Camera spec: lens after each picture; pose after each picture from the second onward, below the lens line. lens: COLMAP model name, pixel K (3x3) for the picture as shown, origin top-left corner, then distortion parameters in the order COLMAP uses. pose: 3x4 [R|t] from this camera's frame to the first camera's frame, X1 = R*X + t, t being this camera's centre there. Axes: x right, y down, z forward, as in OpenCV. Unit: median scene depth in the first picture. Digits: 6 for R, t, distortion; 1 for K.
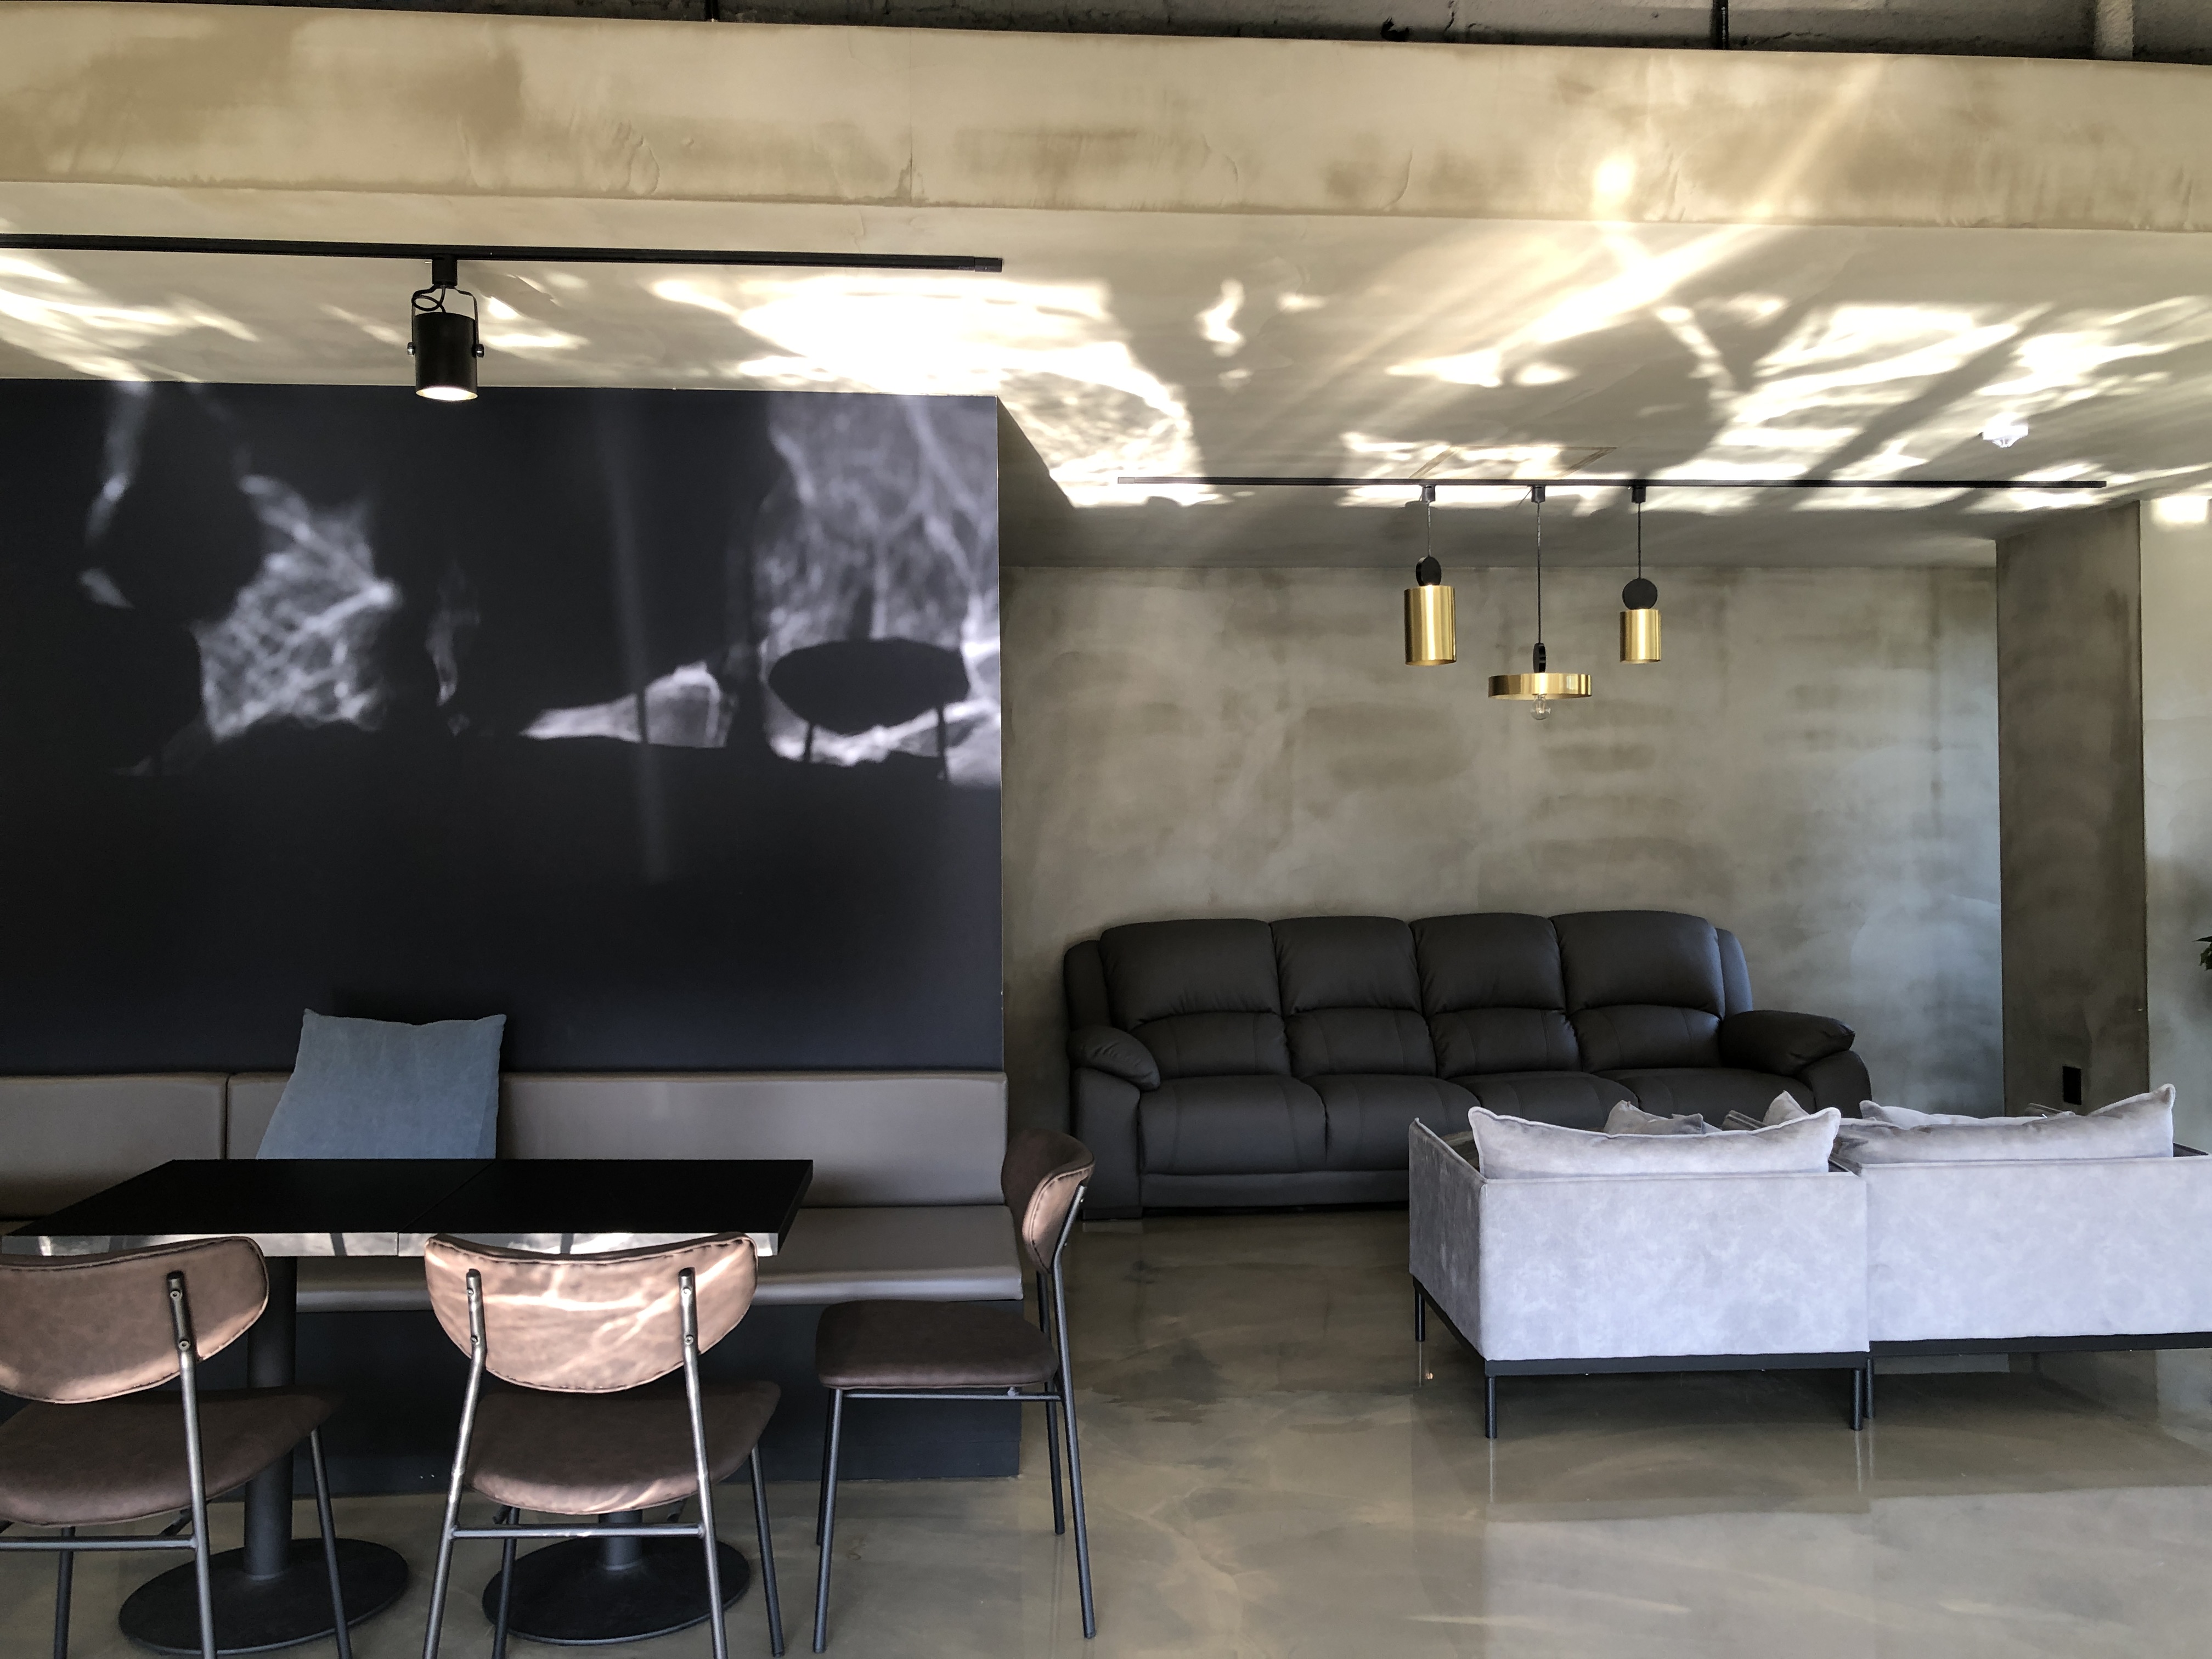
lens RADIAL K [[1815.2, 0, 1101.1], [0, 1815.2, 831.1], [0, 0, 1]] dist [0.010794, -0.026771]
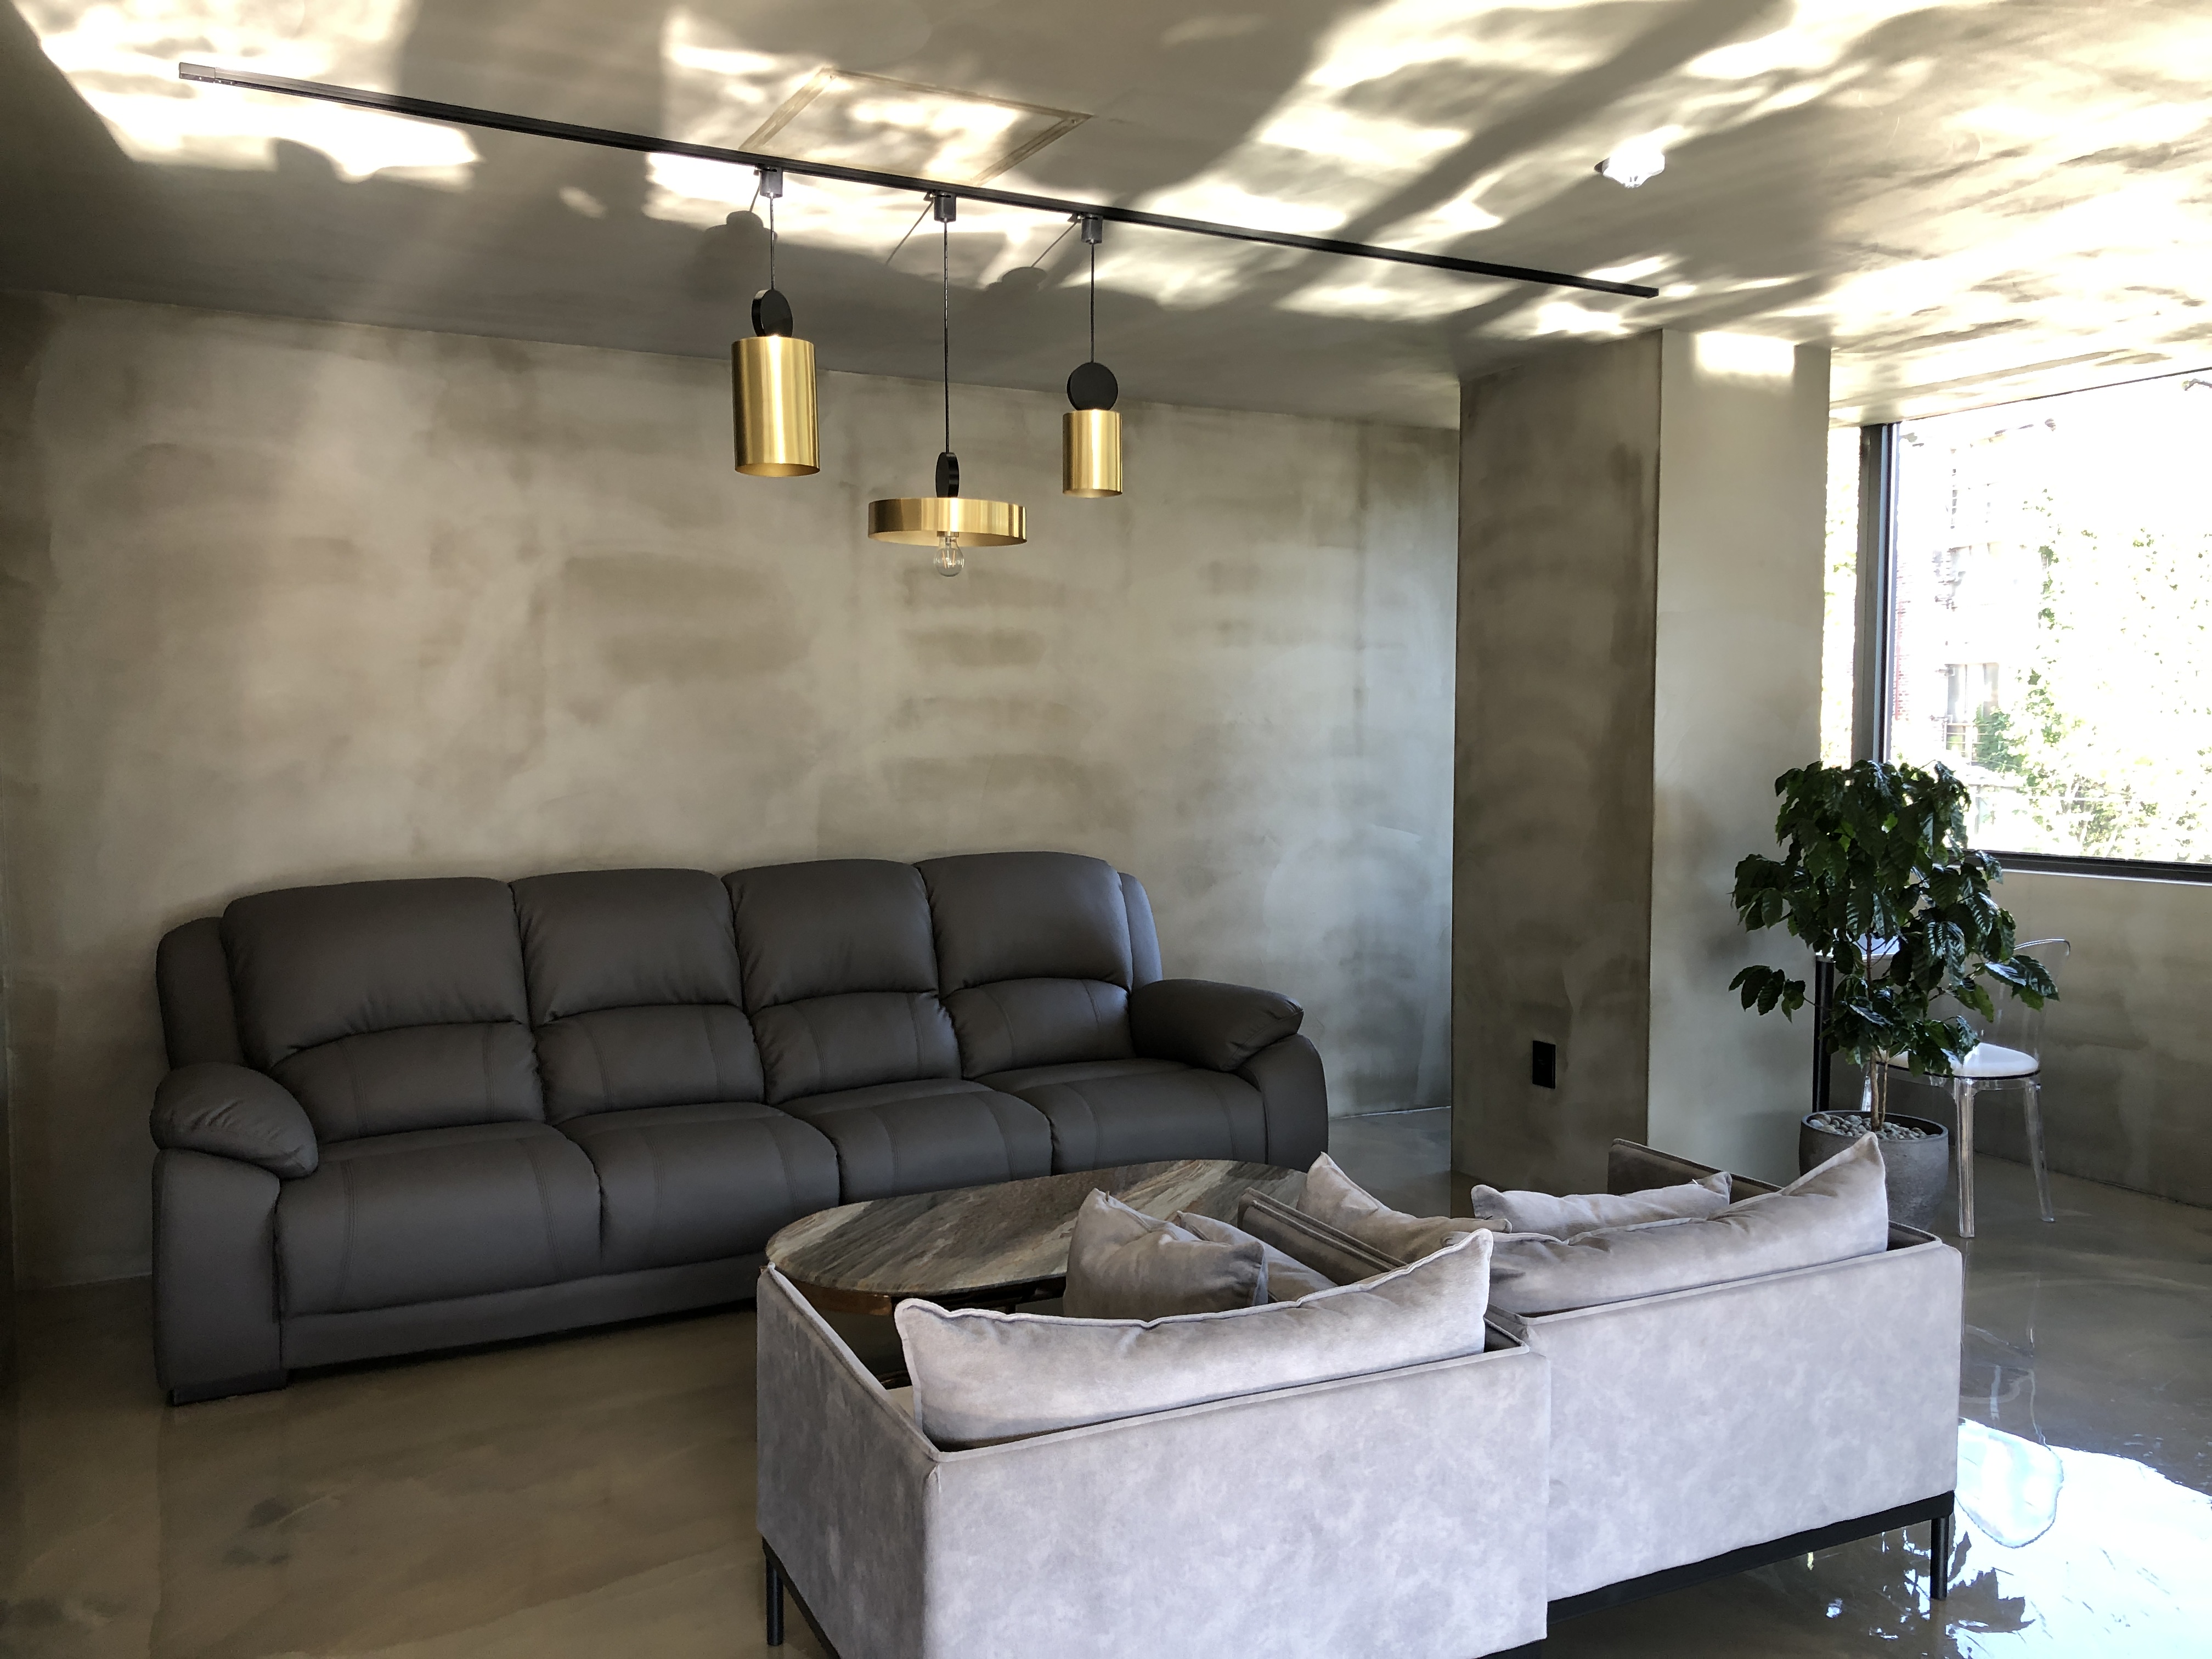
lens RADIAL K [[1815.2, 0, 1104.8], [0, 1815.2, 842.5], [0, 0, 1]] dist [0.010794, -0.026771]
pose [[0.921477, -0.013614, 0.388194, 0.039612], [-0.009974, 0.998227, 0.058683, -0.005268], [-0.388304, -0.057947, 0.919708, 0.340439]]
